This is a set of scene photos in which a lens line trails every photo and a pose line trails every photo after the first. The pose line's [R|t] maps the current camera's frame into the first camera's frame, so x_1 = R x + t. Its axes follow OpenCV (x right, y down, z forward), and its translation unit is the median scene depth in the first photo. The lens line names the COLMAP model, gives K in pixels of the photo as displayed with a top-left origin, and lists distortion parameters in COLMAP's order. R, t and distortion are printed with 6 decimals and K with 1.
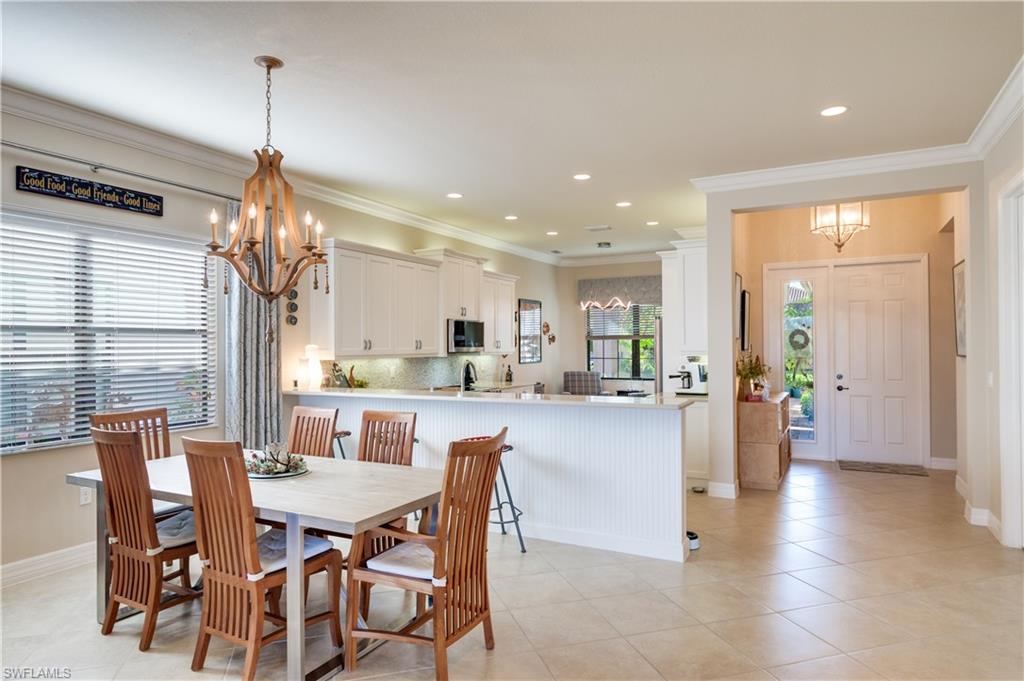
lens RADIAL K [[605.6, 0, 513.8], [0, 605.6, 340.4], [0, 0, 1]] dist [-0.004171, -0.000298]
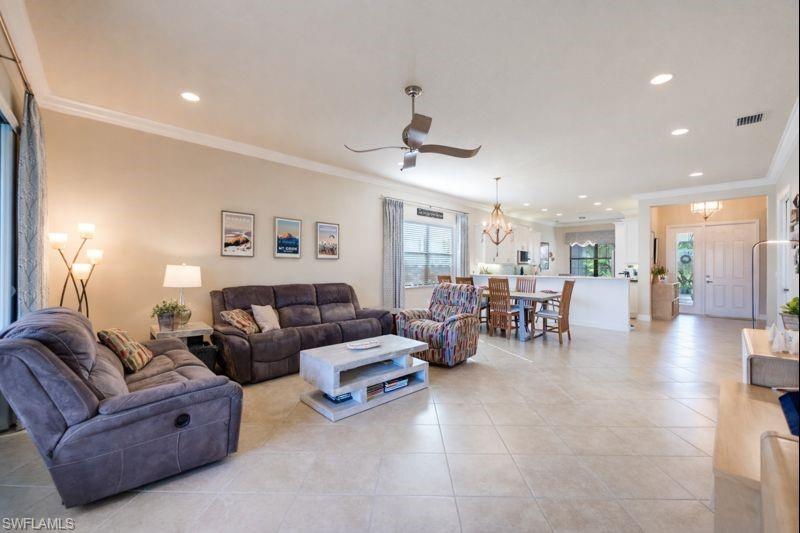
lens RADIAL K [[314.9, 0, 397.6], [0, 314.9, 265.6], [0, 0, 1]] dist [-0.003438, -0.000220]
pose [[0.948402, 0.012622, -0.316820, -0.197780], [-0.009415, 0.999888, 0.011653, 0.022386], [0.316931, -0.008069, 0.948414, -0.513923]]
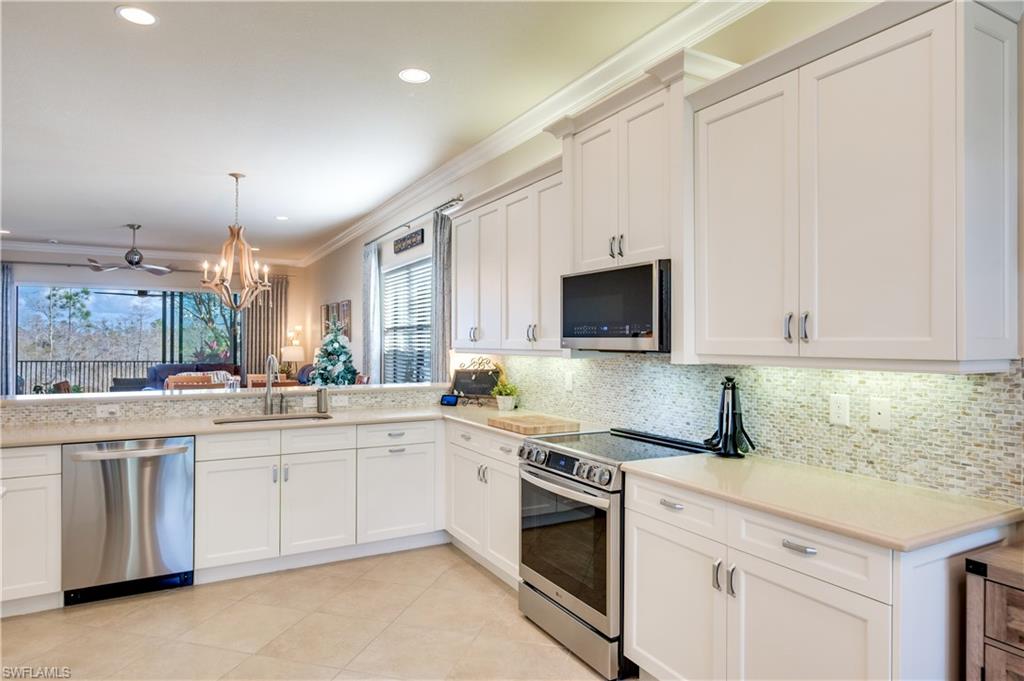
lens RADIAL K [[605.6, 0, 510.5], [0, 605.6, 339.5], [0, 0, 1]] dist [-0.004171, -0.000298]
pose [[-0.545710, 0.006637, -0.837948, 0.340689], [0.012818, 0.999918, -0.000428, 0.013619], [0.837876, -0.010974, -0.545750, 1.406046]]
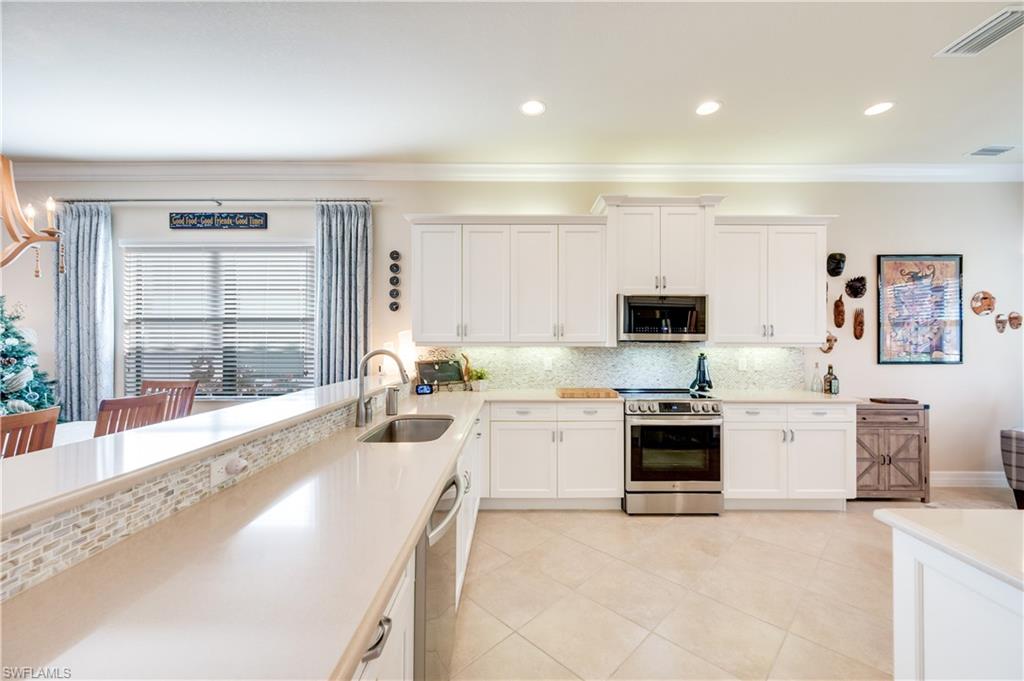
lens RADIAL K [[406.8, 0, 509.8], [0, 406.8, 340.1], [0, 0, 1]] dist [-0.002750, -0.000262]
pose [[0.468007, 0.007808, -0.883690, 0.297013], [0.003459, 0.999937, 0.010667, 0.014758], [0.883718, -0.008049, 0.467950, 0.770422]]
